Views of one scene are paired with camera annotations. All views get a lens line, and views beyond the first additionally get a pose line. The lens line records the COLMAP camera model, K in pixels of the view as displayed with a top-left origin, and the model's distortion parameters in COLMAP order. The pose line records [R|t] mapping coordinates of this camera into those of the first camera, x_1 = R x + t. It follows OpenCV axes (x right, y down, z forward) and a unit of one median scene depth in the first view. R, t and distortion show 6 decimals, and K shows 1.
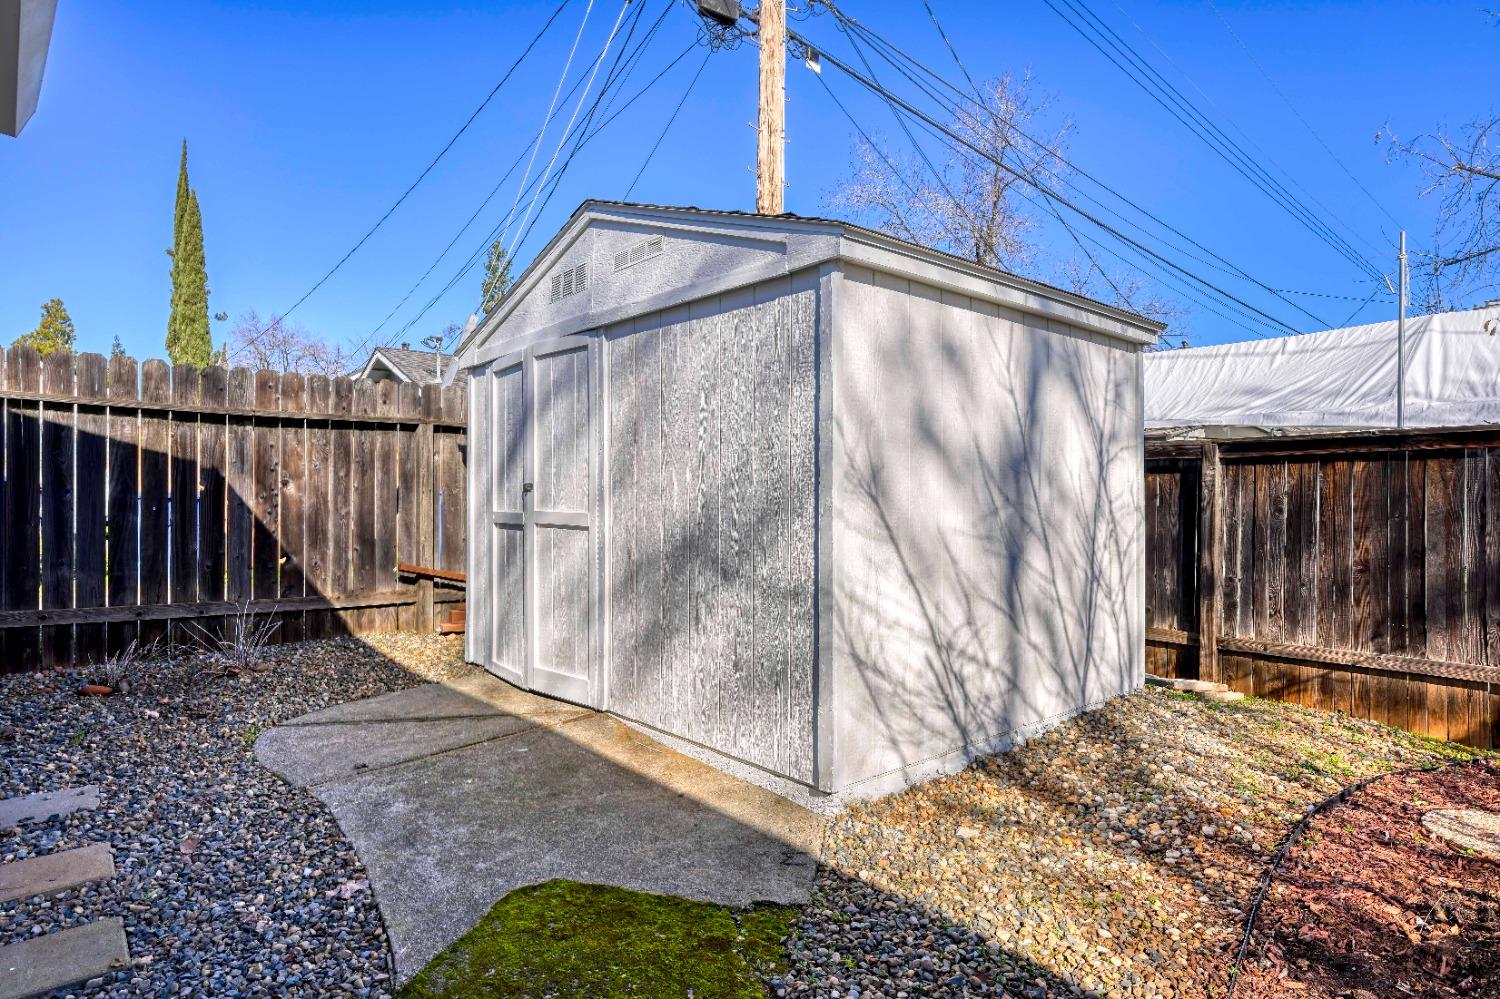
lens RADIAL K [[831.1, 0, 753.6], [0, 831.1, 503.4], [0, 0, 1]] dist [-0.005569, 0.001176]
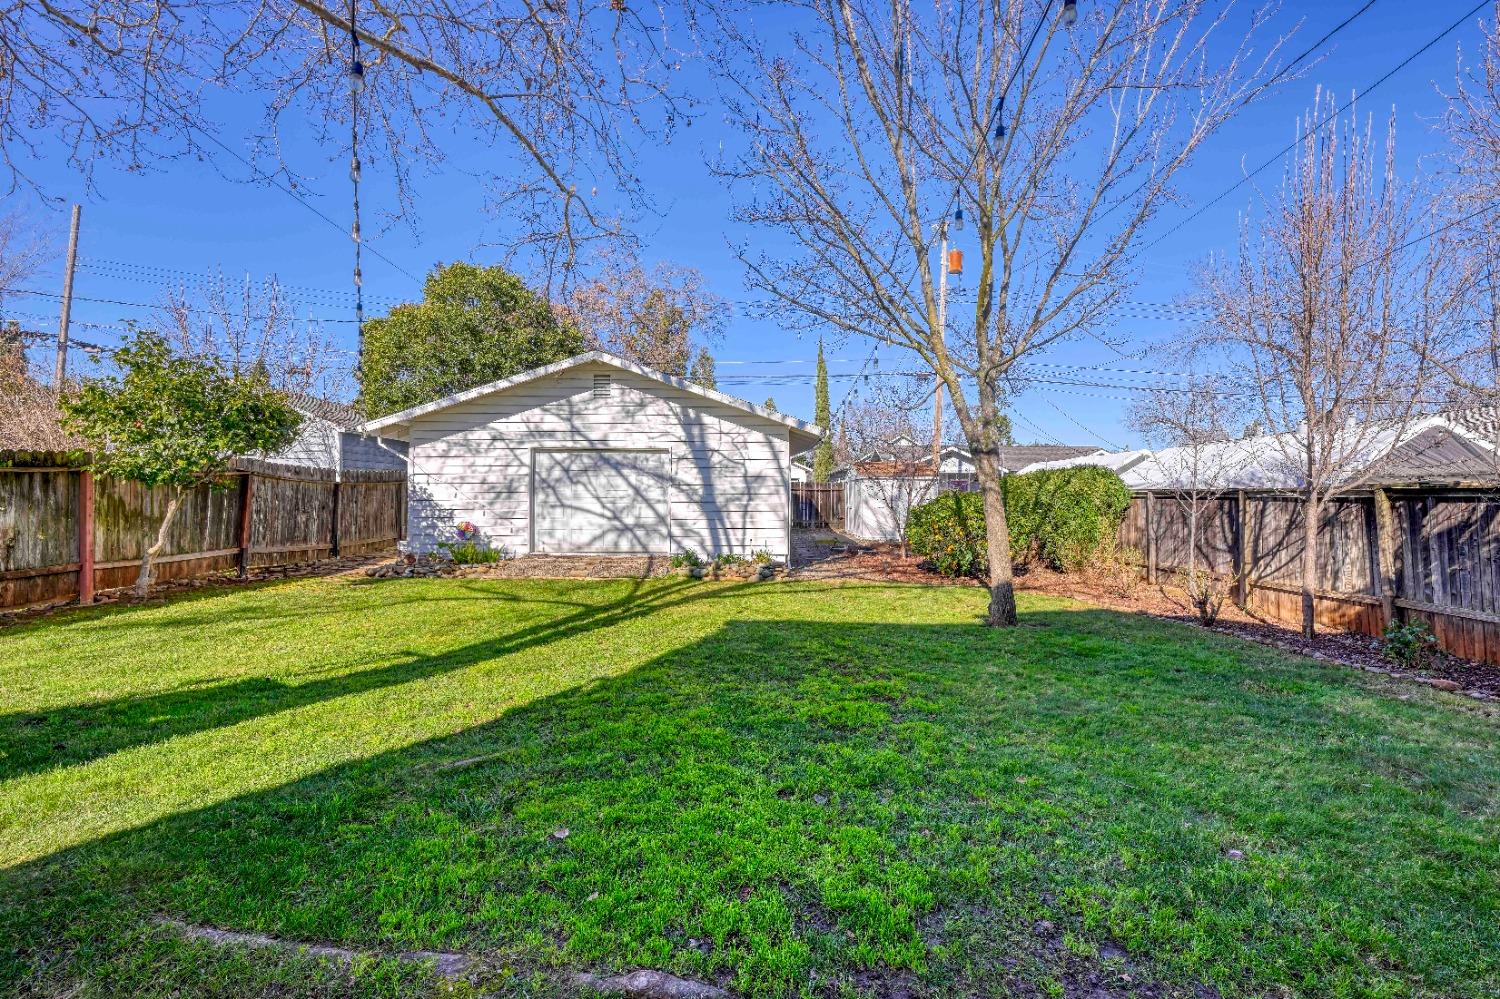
lens RADIAL K [[616.0, 0, 763.5], [0, 616.0, 502.2], [0, 0, 1]] dist [-0.012893, -0.000310]
pose [[0.761880, 0.006259, -0.647687, 2.149419], [-0.006865, 0.999975, 0.001587, -0.015378], [0.647681, 0.003237, 0.761905, -2.831083]]
